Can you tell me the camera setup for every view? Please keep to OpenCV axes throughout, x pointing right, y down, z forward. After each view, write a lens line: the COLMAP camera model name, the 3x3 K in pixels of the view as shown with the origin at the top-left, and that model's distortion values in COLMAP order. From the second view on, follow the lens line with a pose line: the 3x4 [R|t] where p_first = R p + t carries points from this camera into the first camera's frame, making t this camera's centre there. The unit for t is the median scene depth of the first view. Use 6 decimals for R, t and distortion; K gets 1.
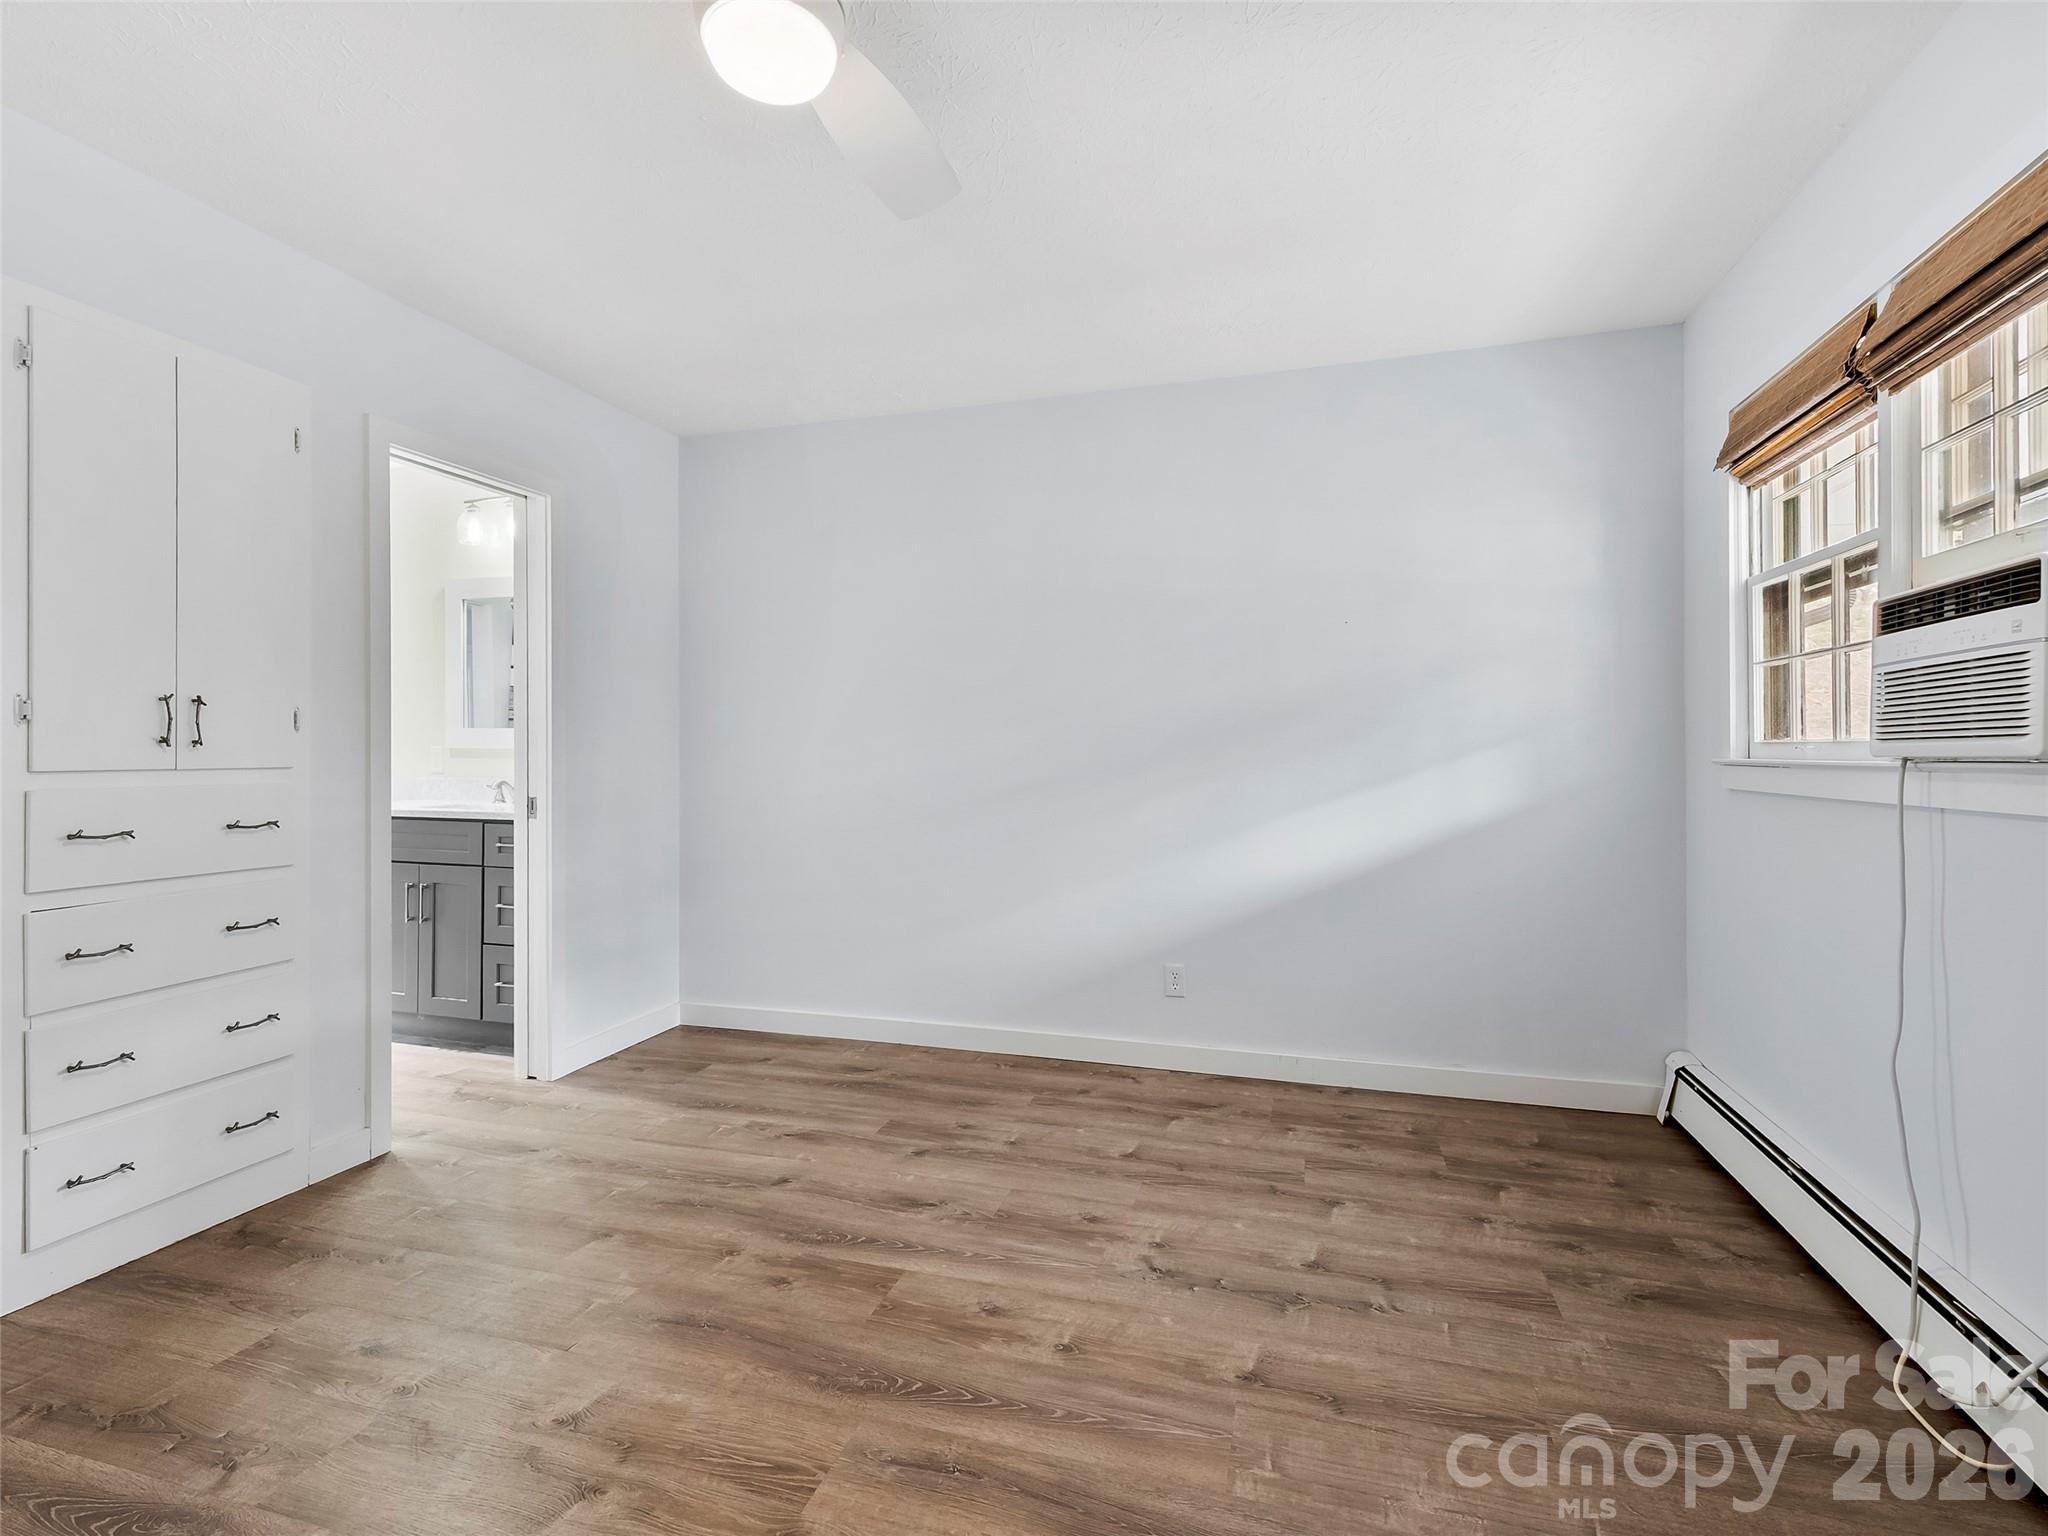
lens RADIAL K [[979.4, 0, 1013.1], [0, 979.4, 777.1], [0, 0, 1]] dist [0.008488, -0.000053]
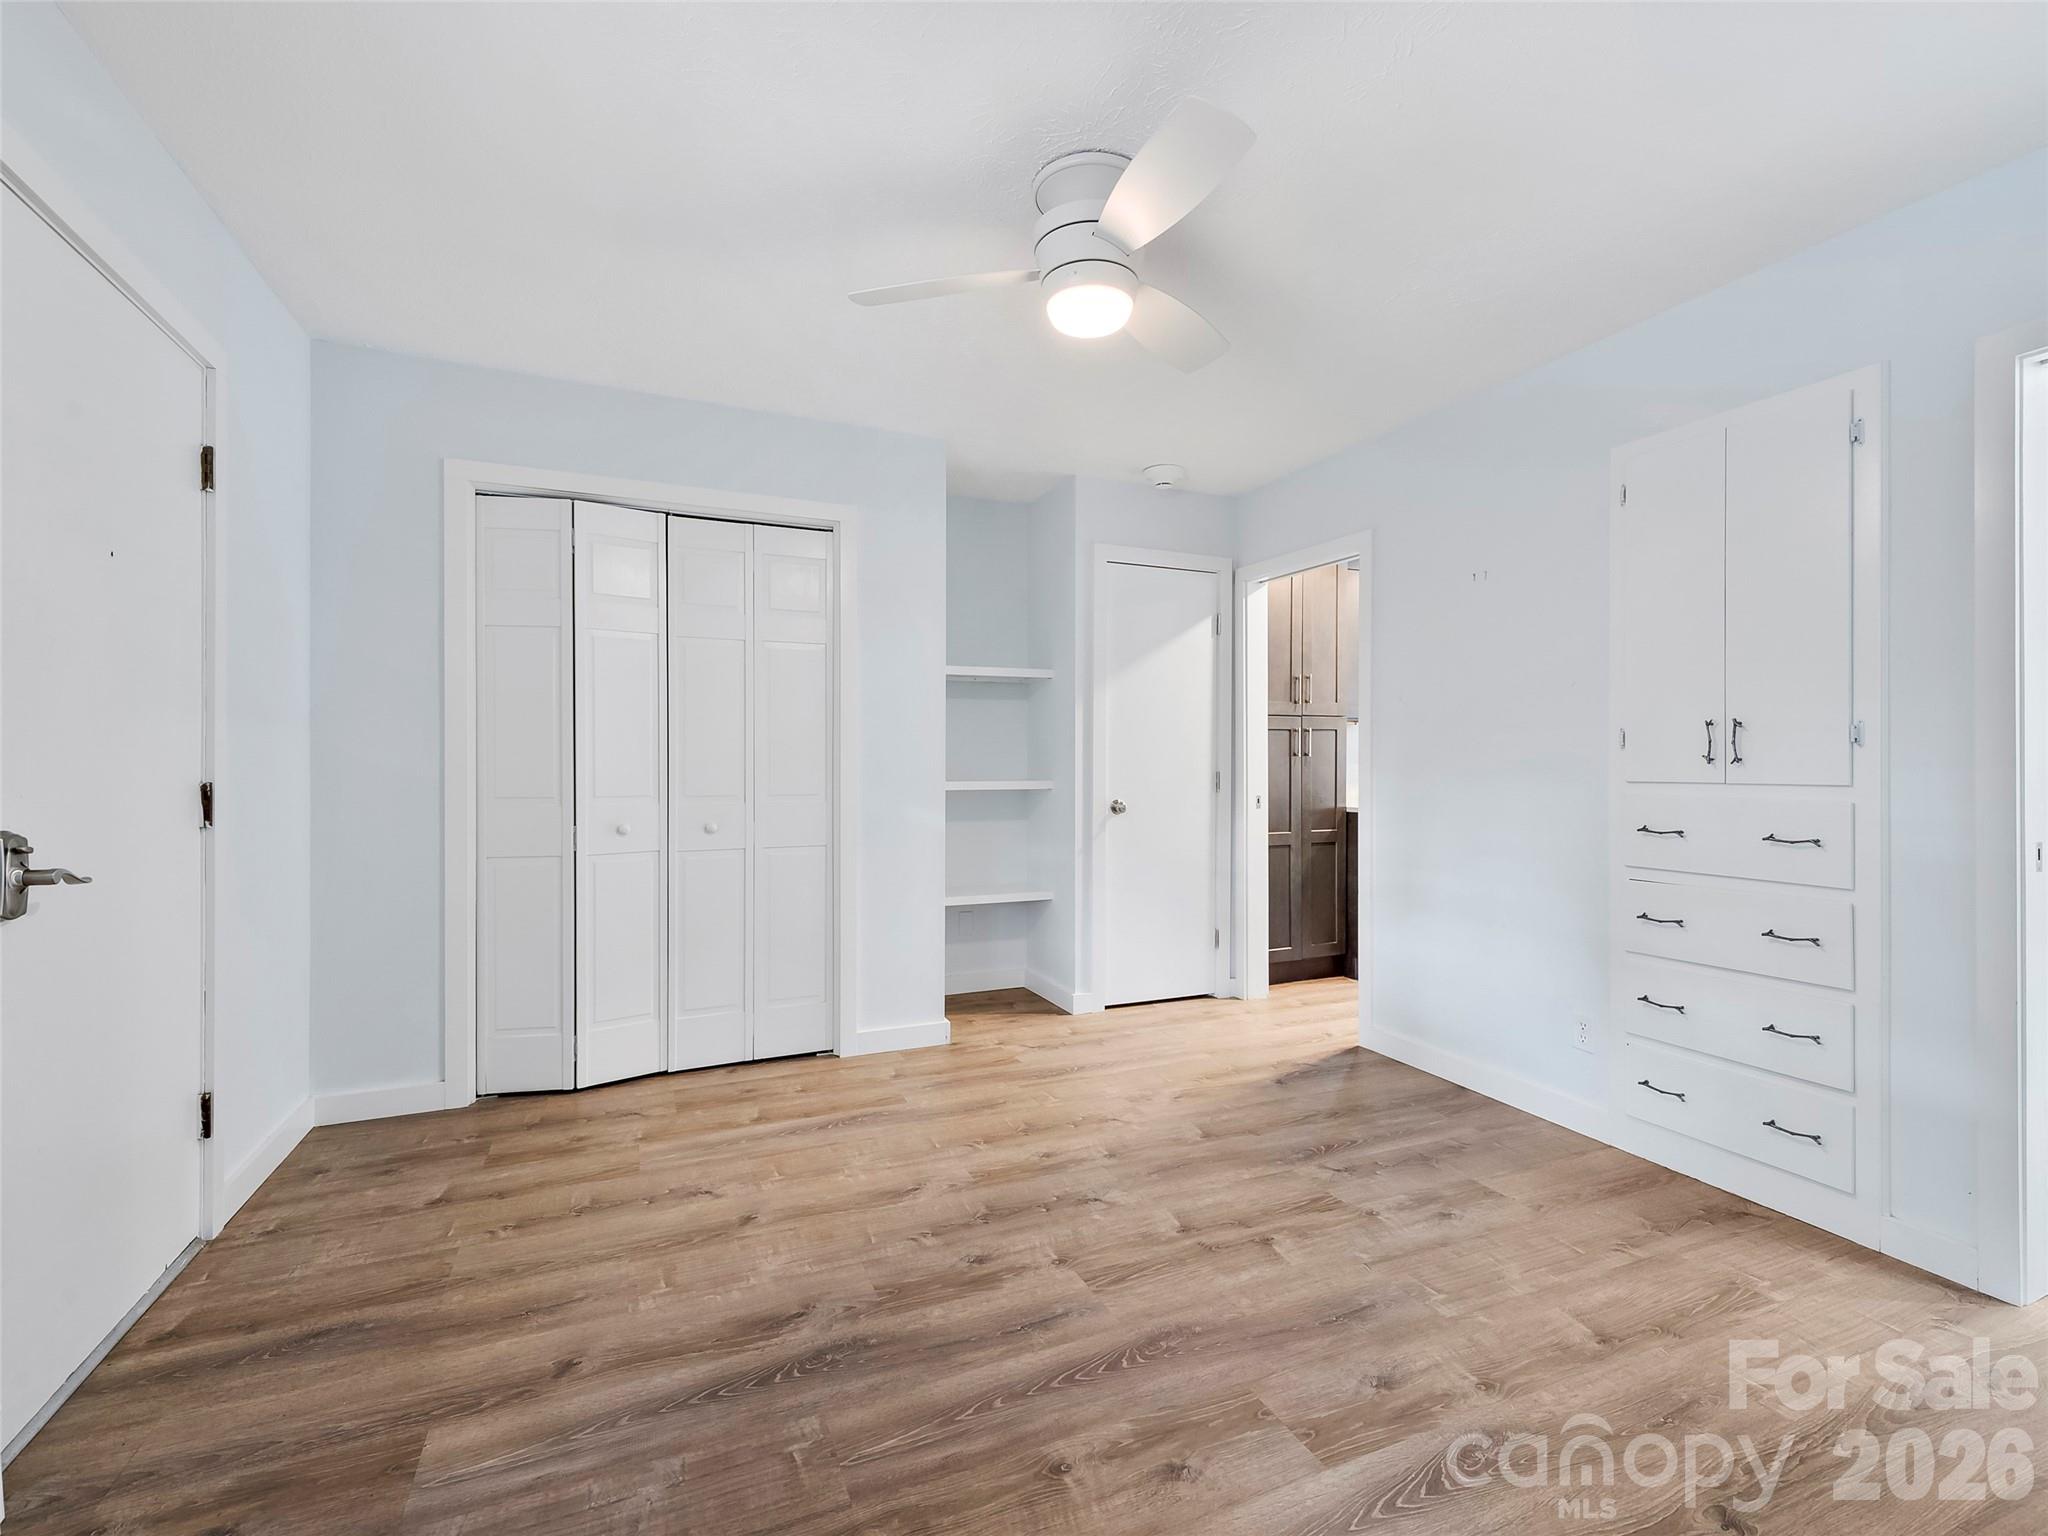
lens RADIAL K [[909.6, 0, 1024.0], [0, 909.6, 761.8], [0, 0, 1]] dist [0.018984, -0.007376]
pose [[-0.758970, -0.004539, -0.651110, 0.422116], [-0.022125, 0.999578, 0.018822, -0.030622], [0.650750, 0.028691, -0.758750, 1.110562]]
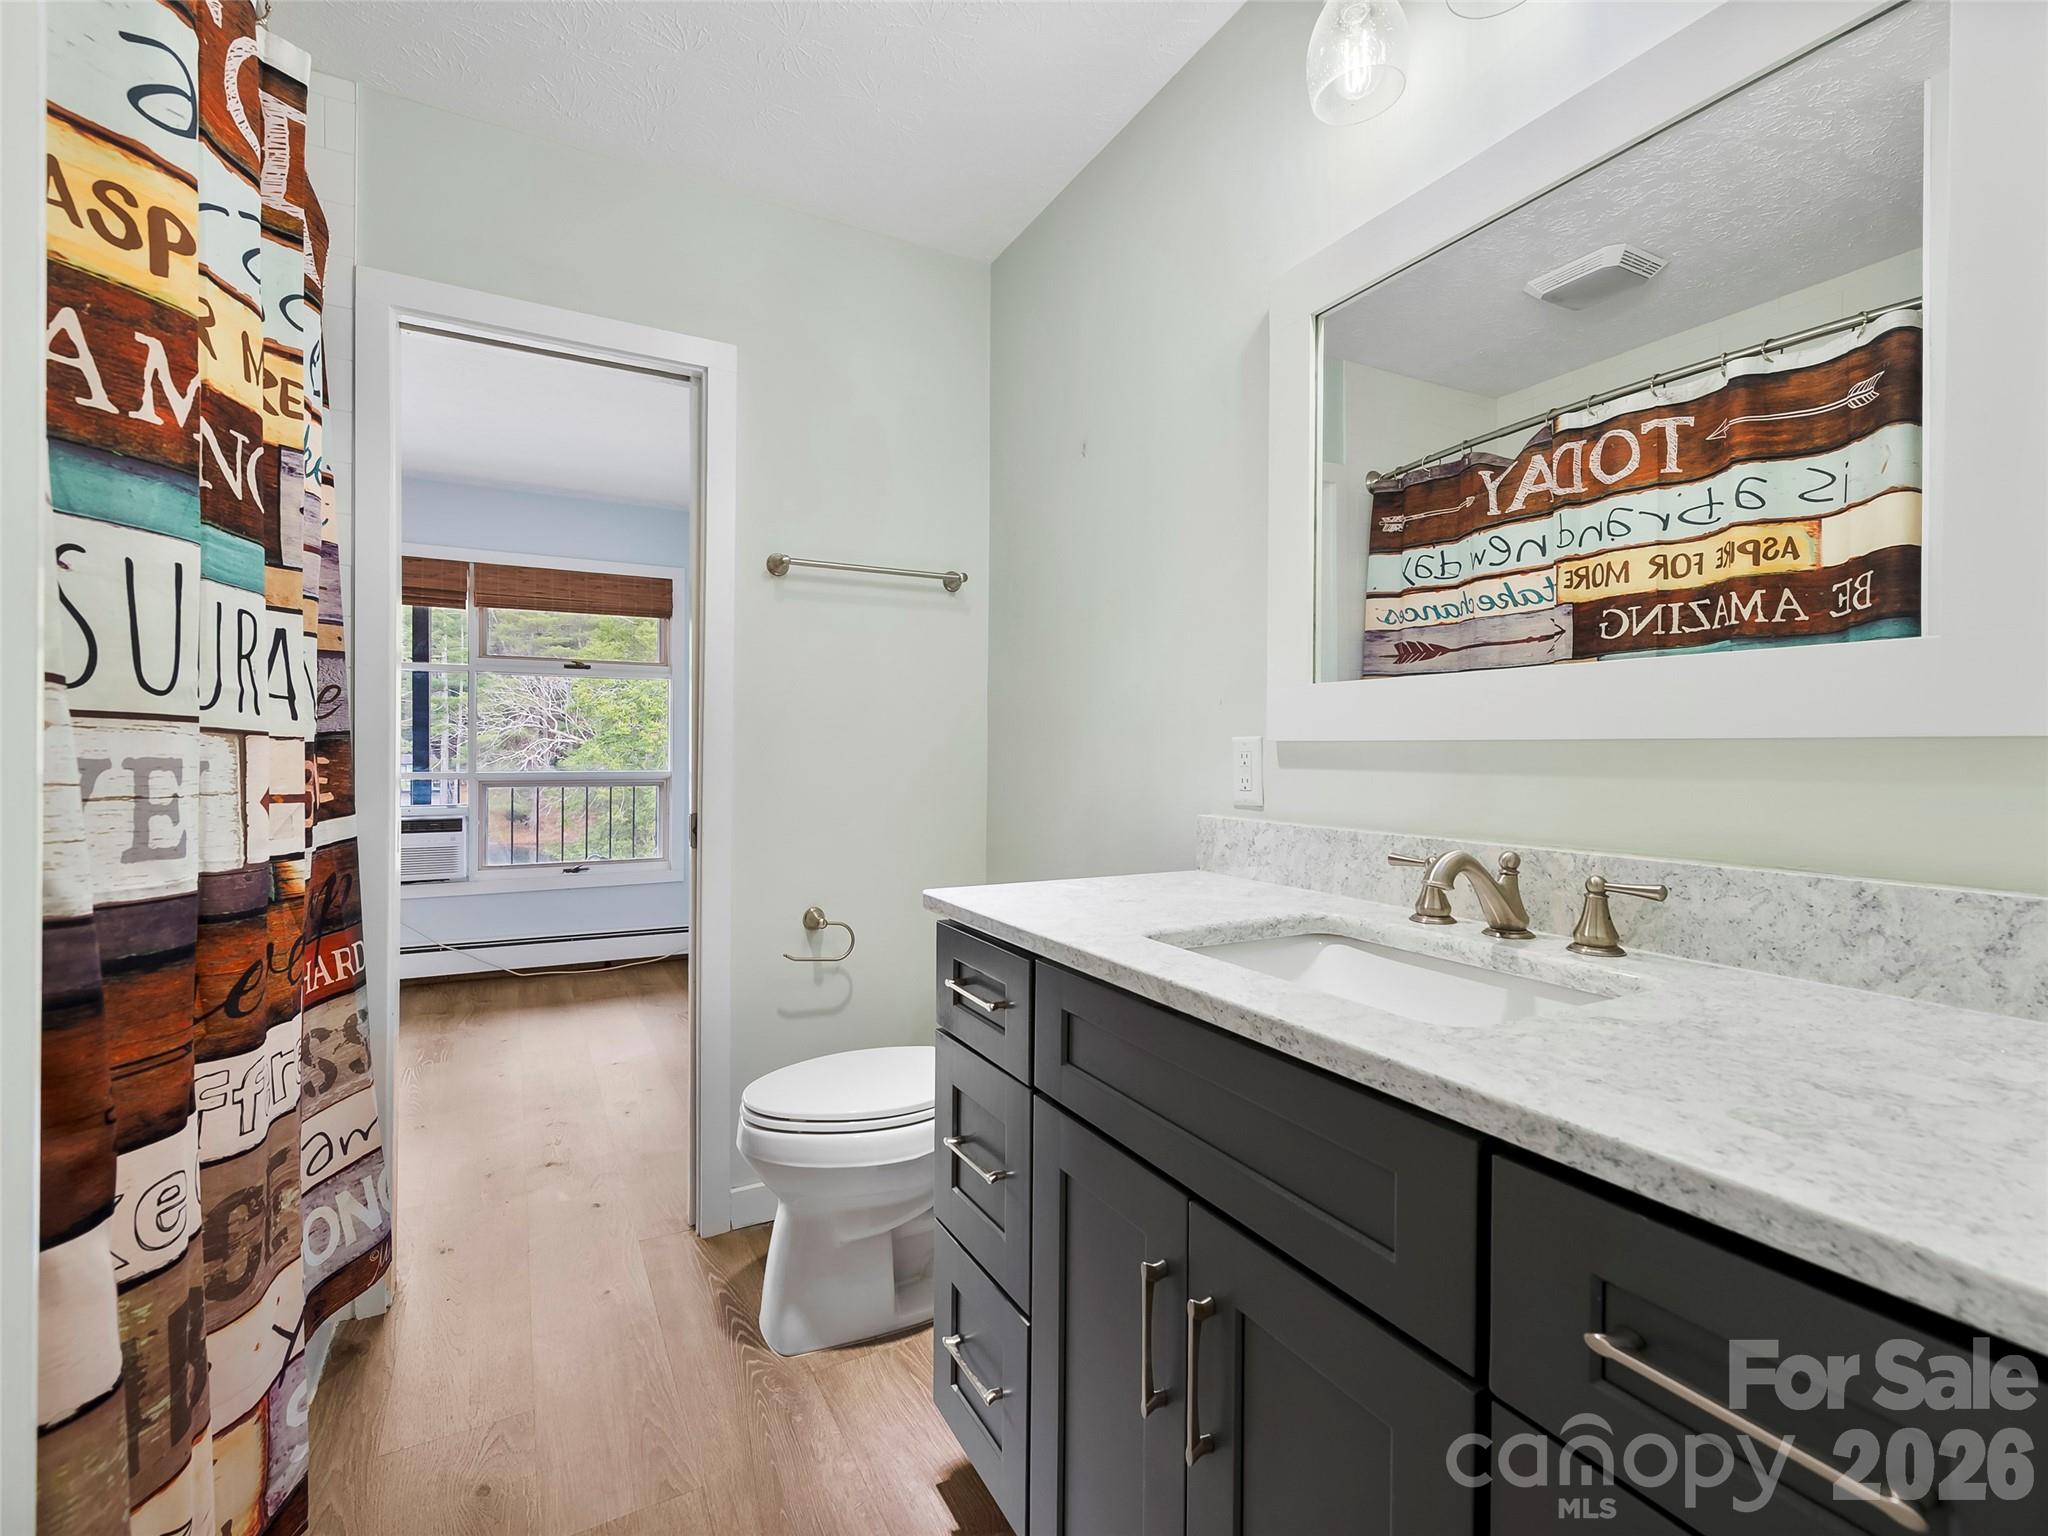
lens RADIAL K [[909.6, 0, 1024.0], [0, 909.6, 761.8], [0, 0, 1]] dist [0.018984, -0.007376]
pose [[0.723611, 0.005893, -0.690183, -0.683517], [-0.018086, 0.999782, -0.010425, -0.028534], [0.689971, 0.020026, 0.723560, 1.151978]]
